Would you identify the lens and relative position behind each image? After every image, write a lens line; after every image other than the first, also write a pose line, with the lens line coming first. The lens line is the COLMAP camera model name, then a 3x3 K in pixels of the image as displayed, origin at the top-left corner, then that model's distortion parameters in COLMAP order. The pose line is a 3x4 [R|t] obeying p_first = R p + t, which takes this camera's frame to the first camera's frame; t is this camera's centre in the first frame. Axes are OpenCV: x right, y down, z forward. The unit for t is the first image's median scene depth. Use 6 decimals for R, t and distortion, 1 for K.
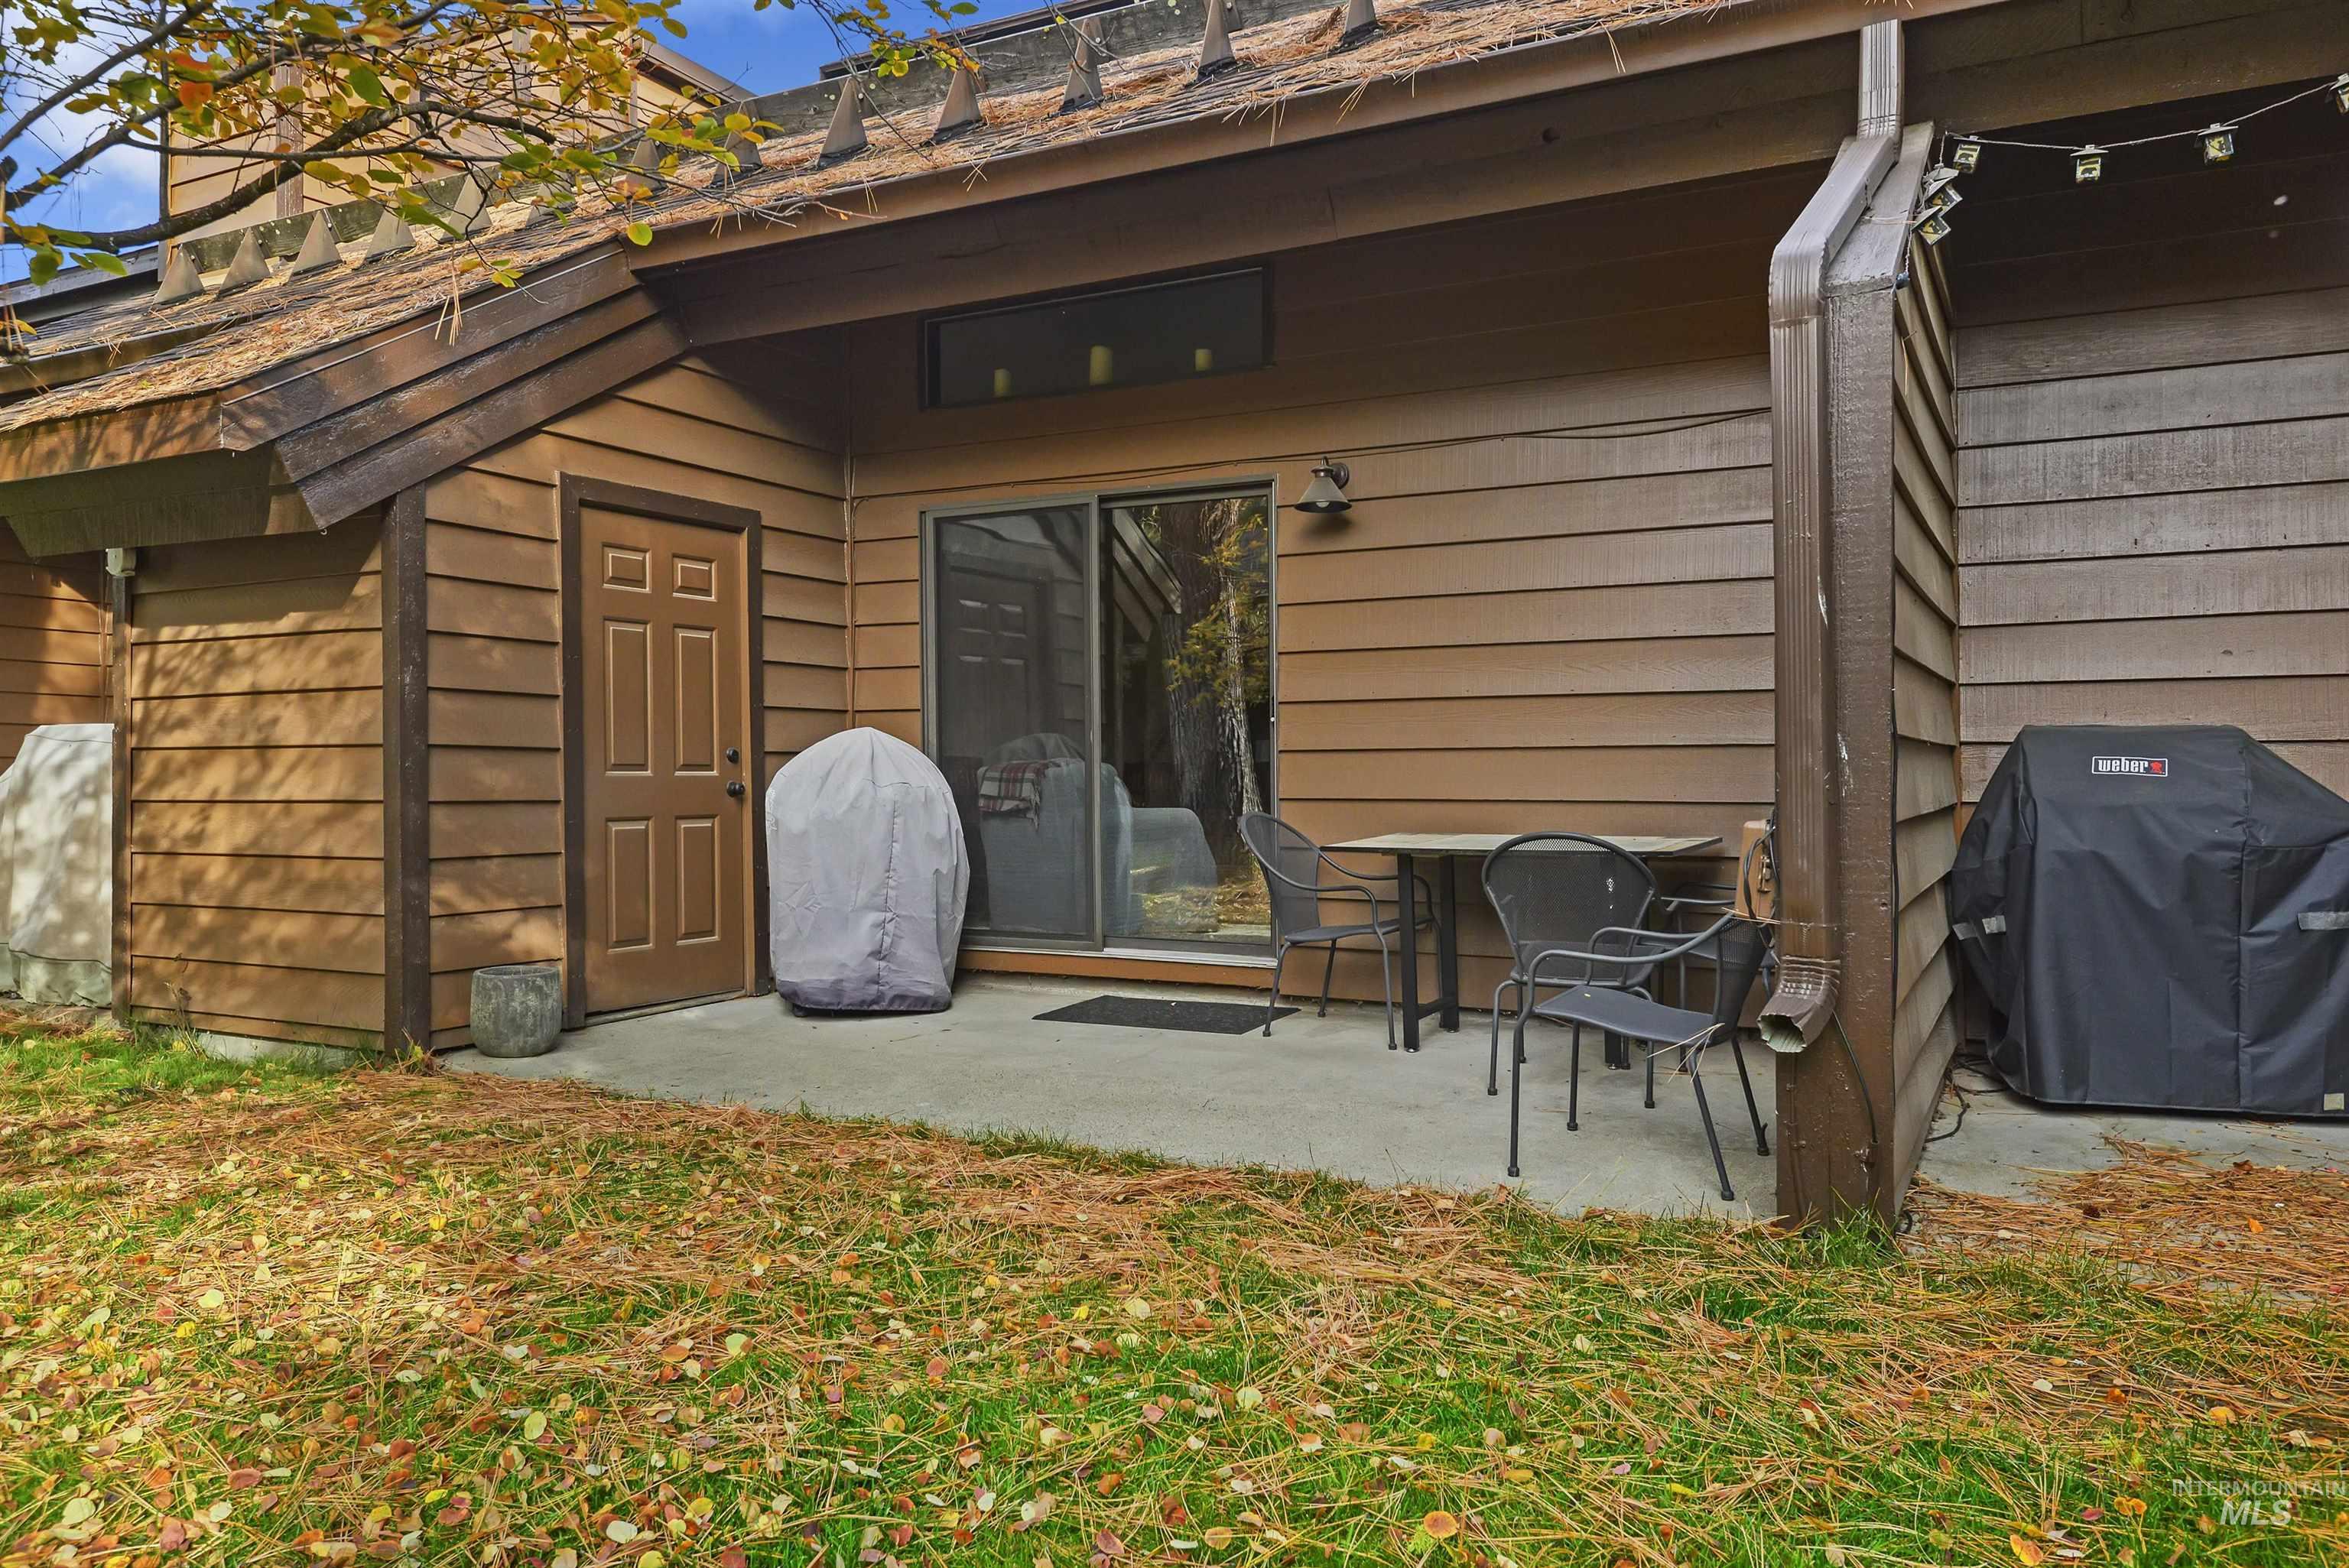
lens RADIAL K [[1672.1, 0, 1171.8], [0, 1672.1, 789.5], [0, 0, 1]] dist [0.069299, -0.000539]
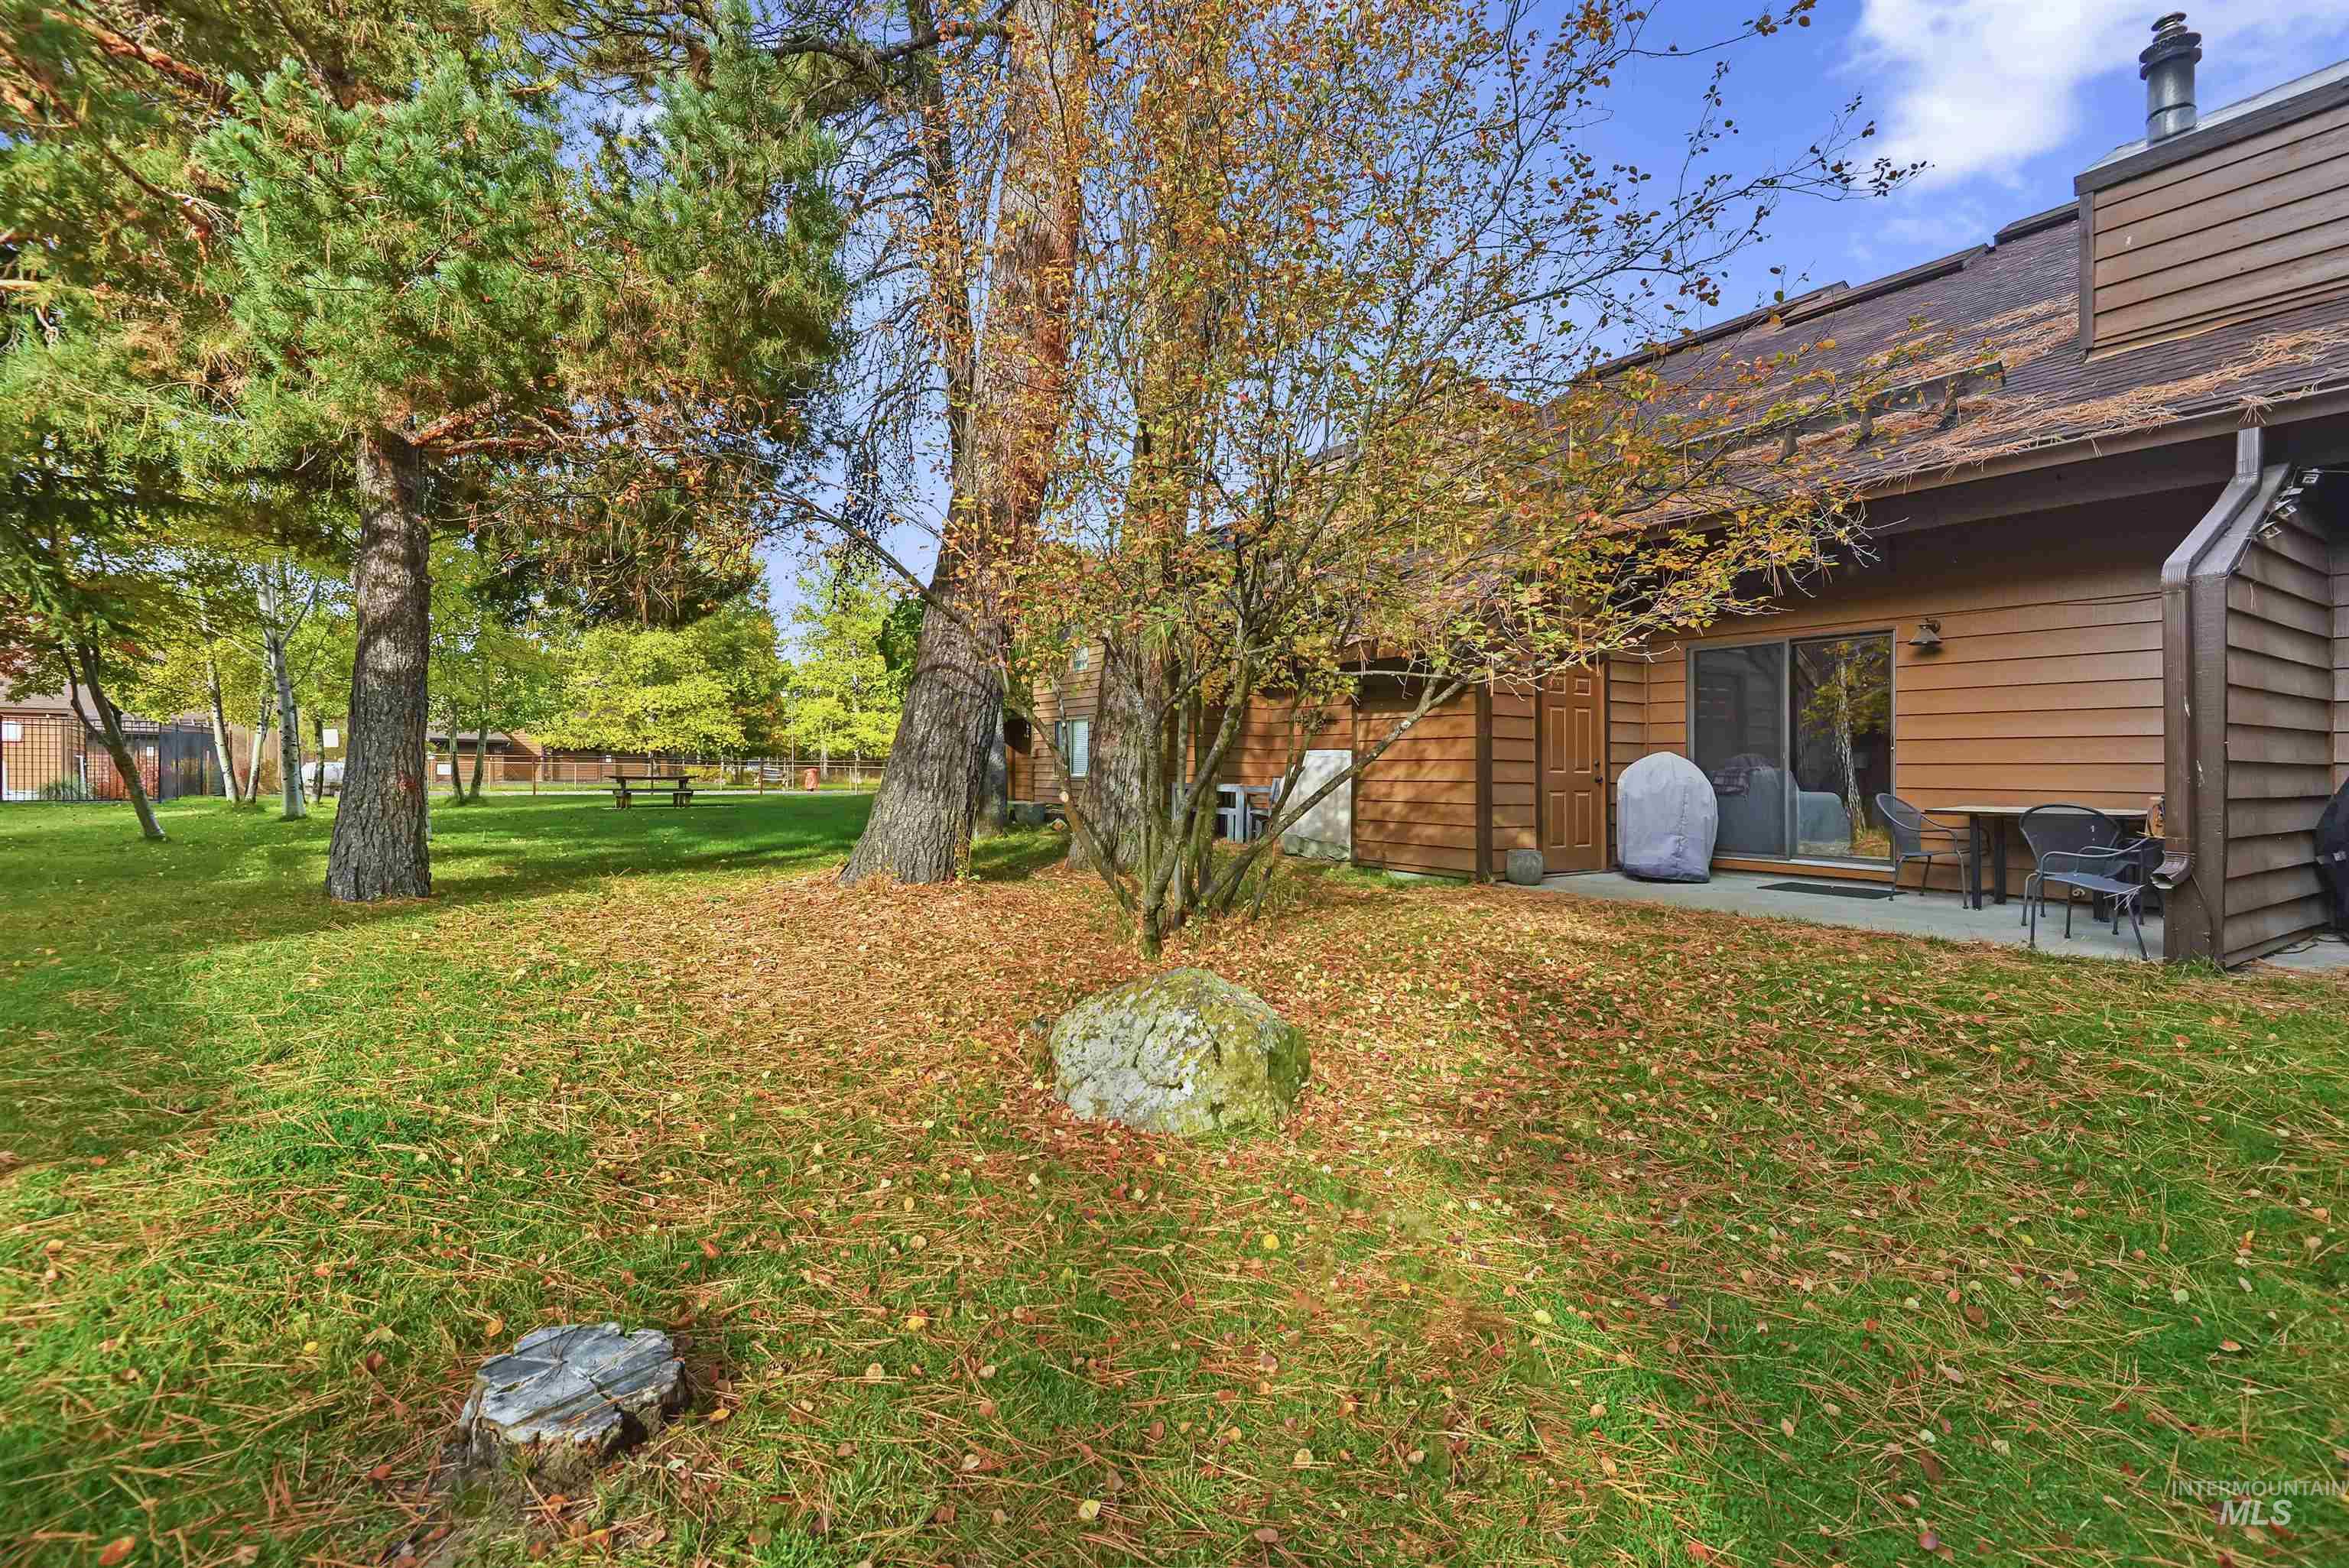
lens RADIAL K [[1082.9, 0, 1161.8], [0, 1082.9, 770.9], [0, 0, 1]] dist [0.020218, -0.014670]
pose [[0.879887, 0.009872, -0.475081, -0.098020], [-0.014792, 0.999869, -0.006618, 0.007705], [0.474954, 0.012851, 0.879917, -0.622723]]
